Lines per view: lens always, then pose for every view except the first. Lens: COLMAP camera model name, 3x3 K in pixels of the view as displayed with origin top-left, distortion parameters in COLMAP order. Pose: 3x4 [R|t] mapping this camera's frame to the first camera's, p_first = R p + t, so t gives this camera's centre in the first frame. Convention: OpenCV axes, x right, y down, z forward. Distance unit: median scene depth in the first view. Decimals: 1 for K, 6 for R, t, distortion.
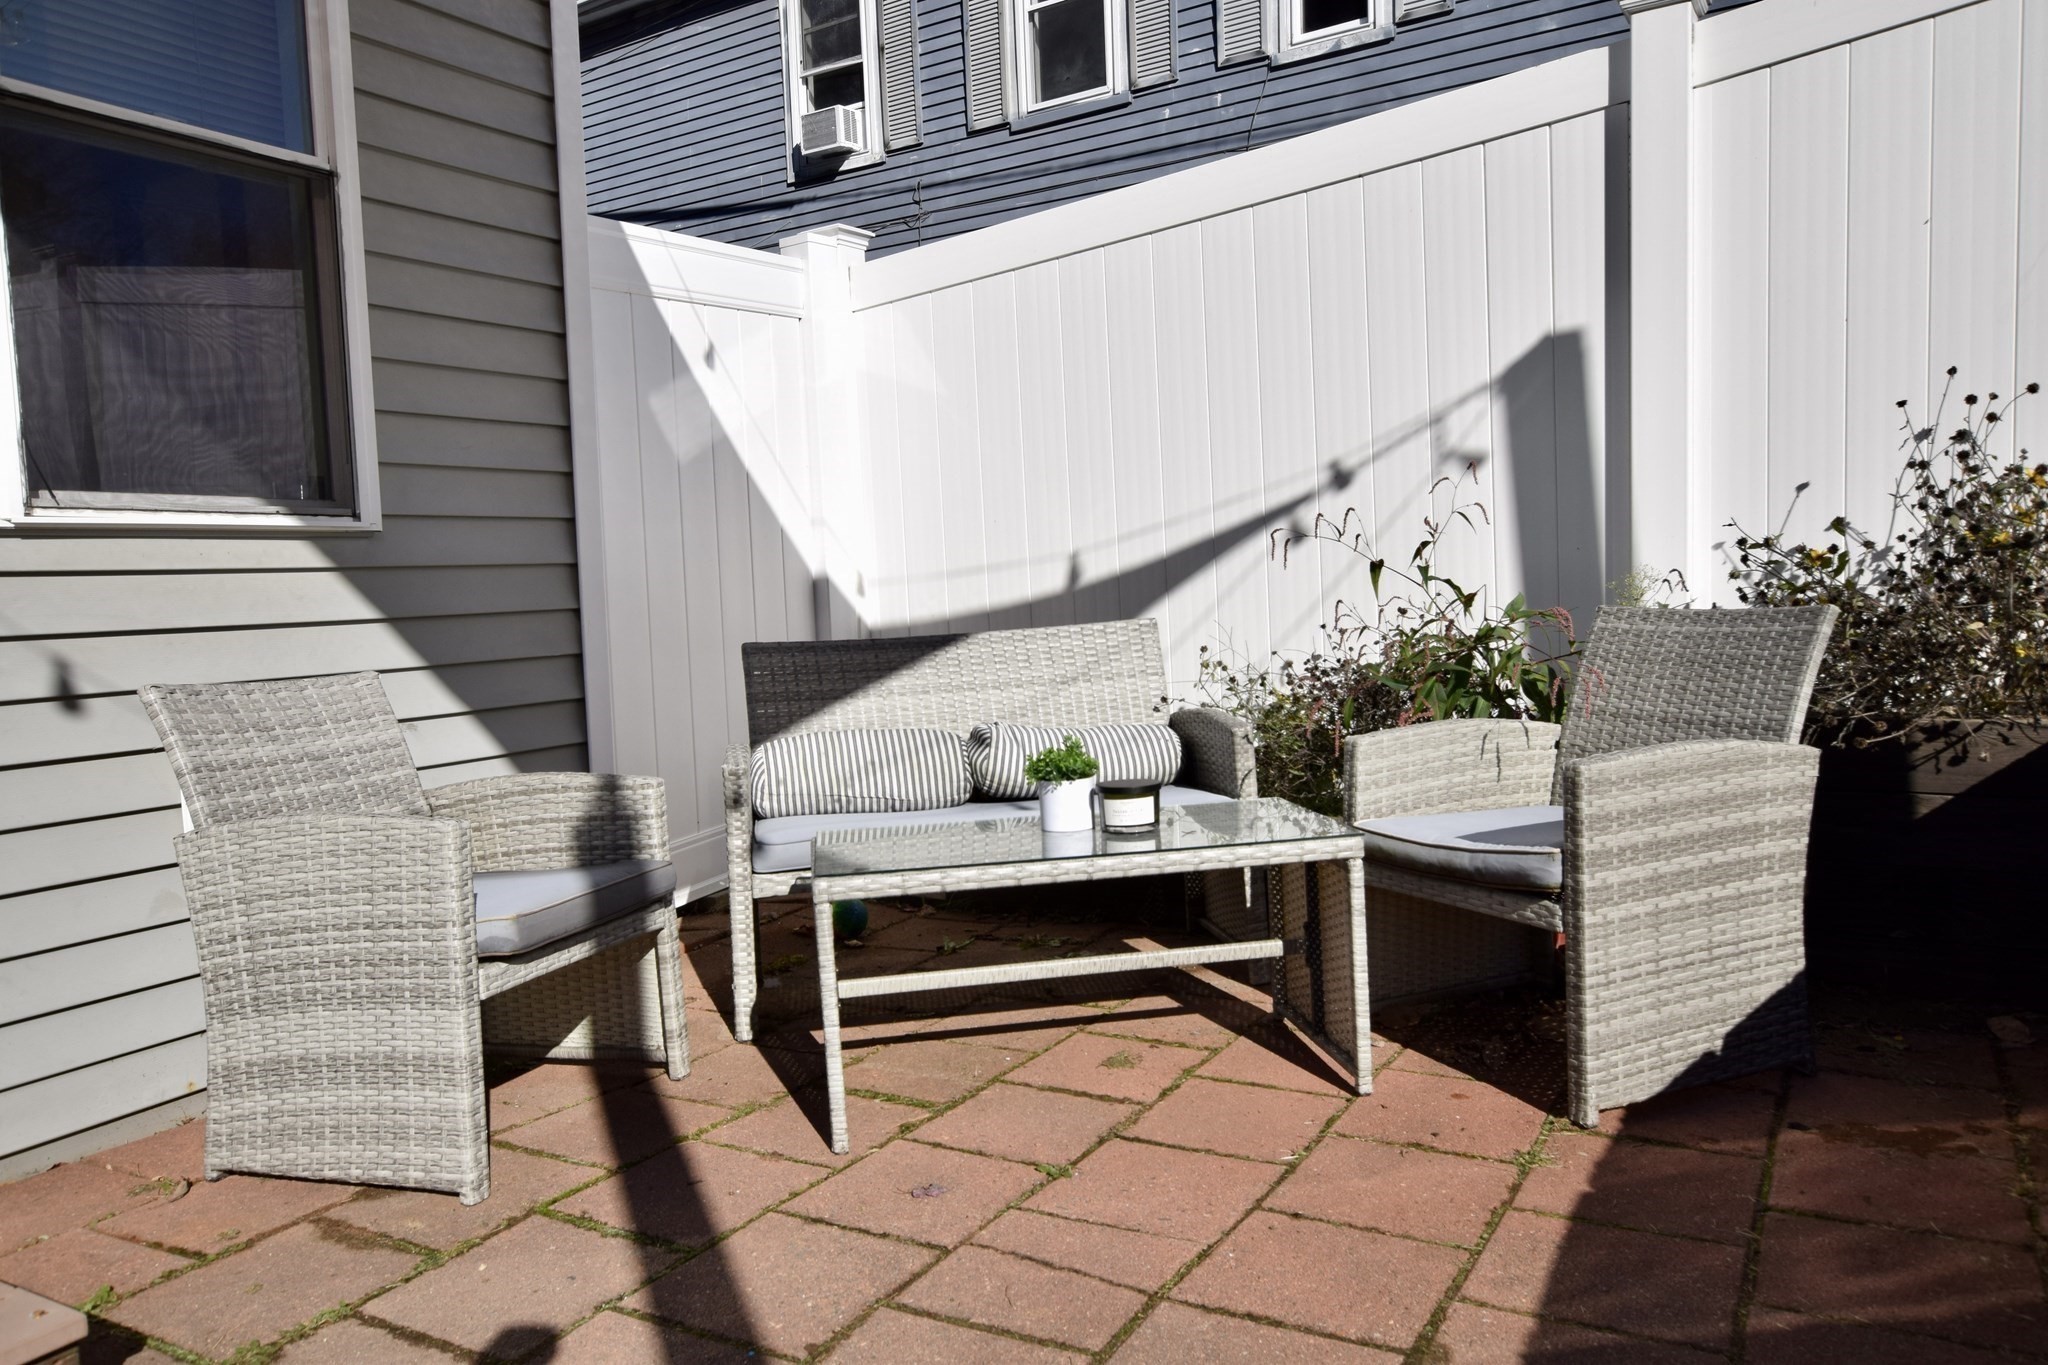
lens RADIAL K [[1458.7, 0, 1034.2], [0, 1458.7, 674.6], [0, 0, 1]] dist [0.028158, 0.000052]
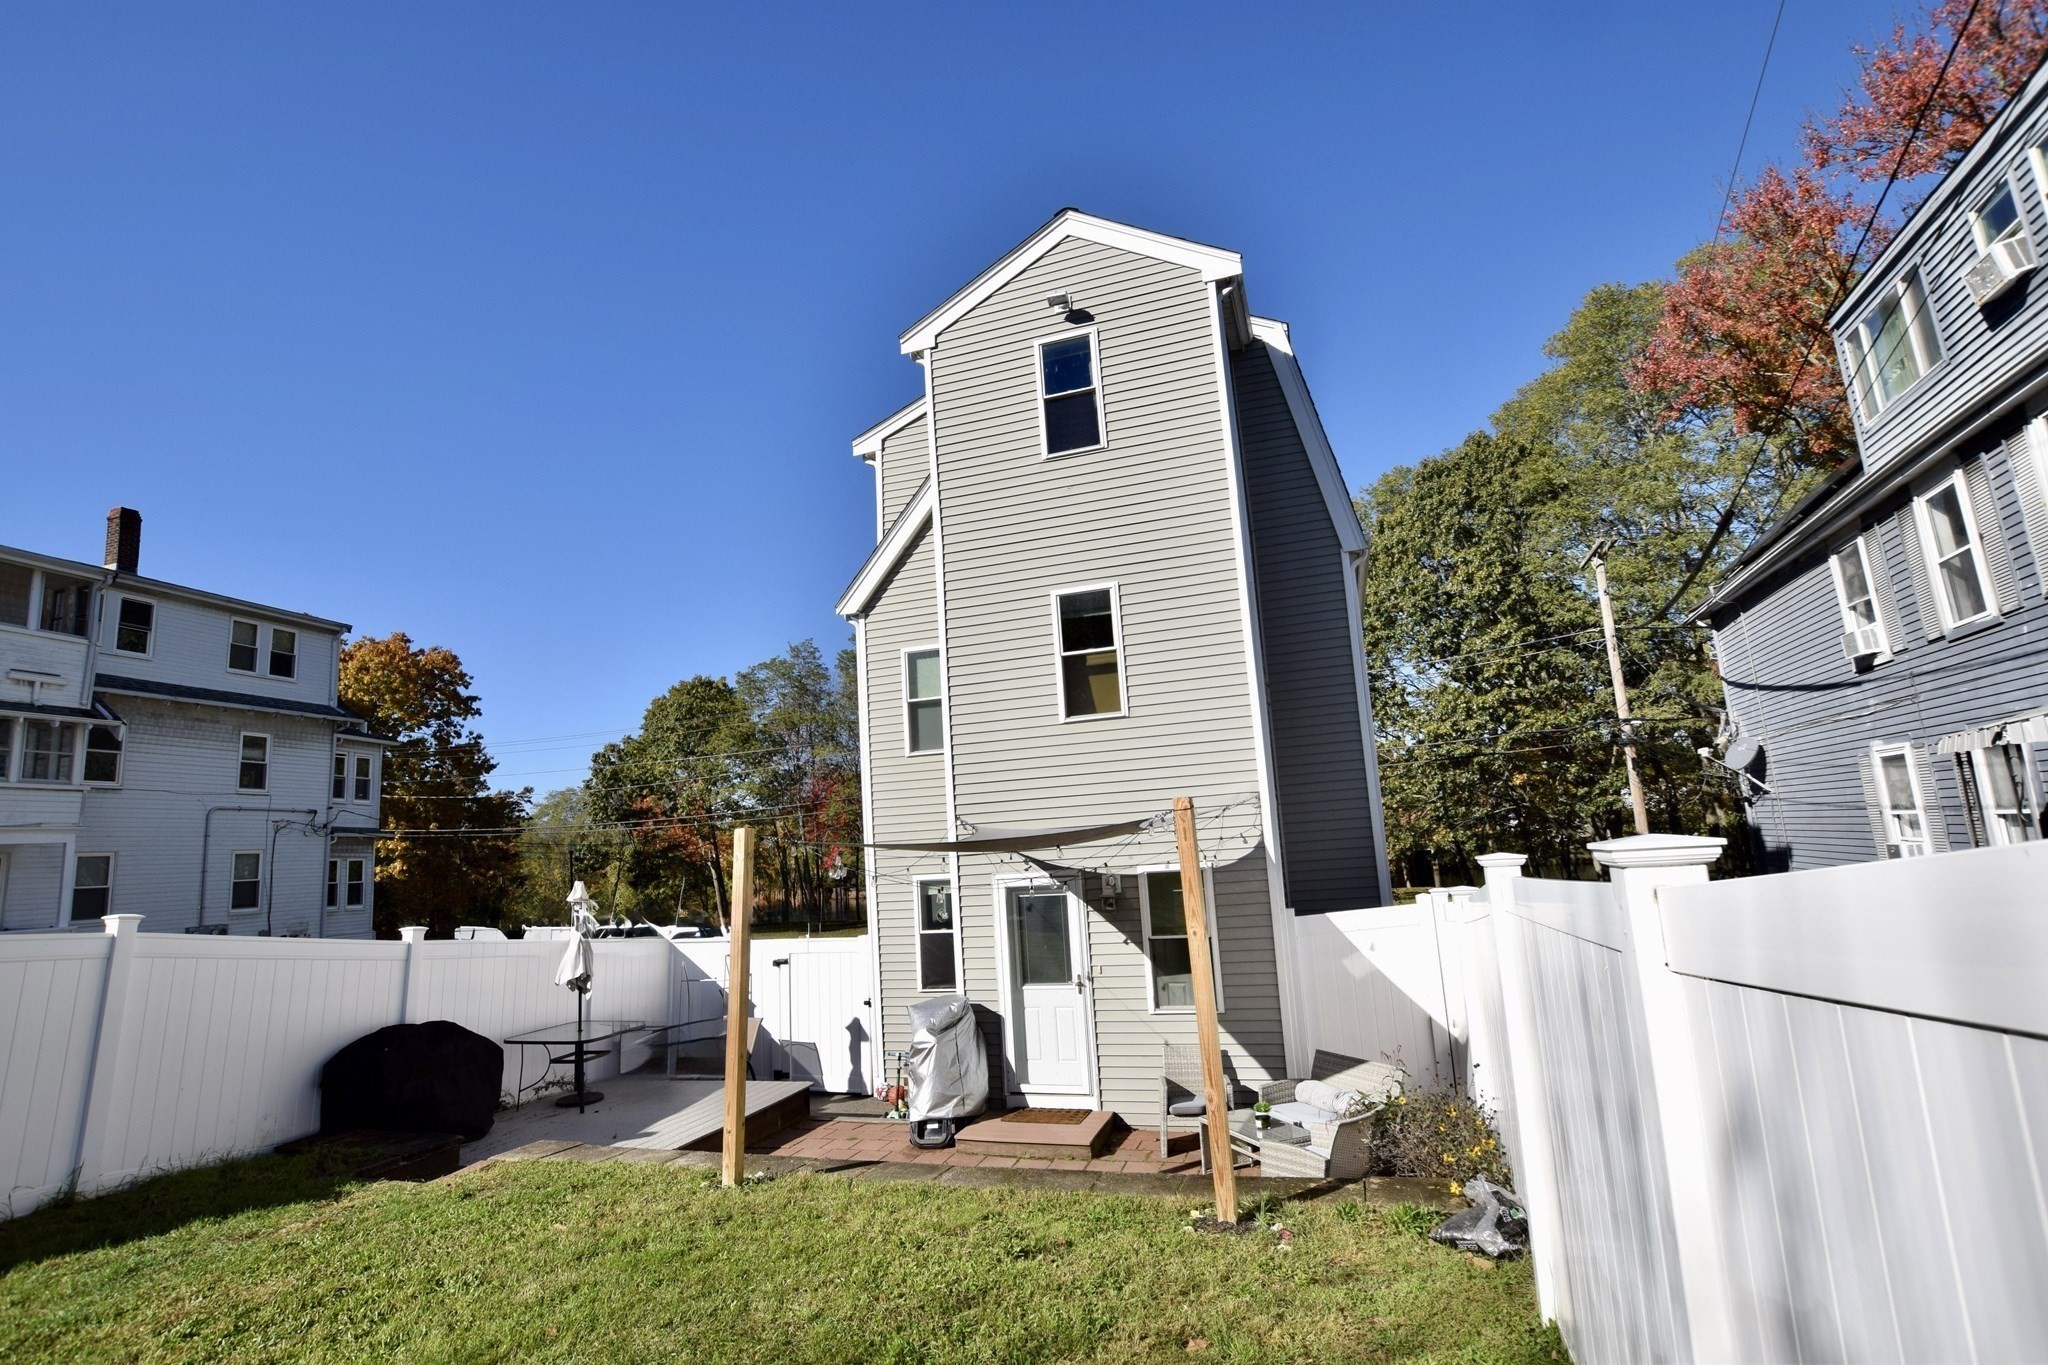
lens RADIAL K [[983.7, 0, 1030.7], [0, 983.7, 679.5], [0, 0, 1]] dist [-0.004120, -0.000412]
pose [[0.209574, -0.141772, -0.967460, 0.693450], [-0.002307, 0.989358, -0.145481, -0.184471], [0.977790, 0.032721, 0.207017, -0.074372]]
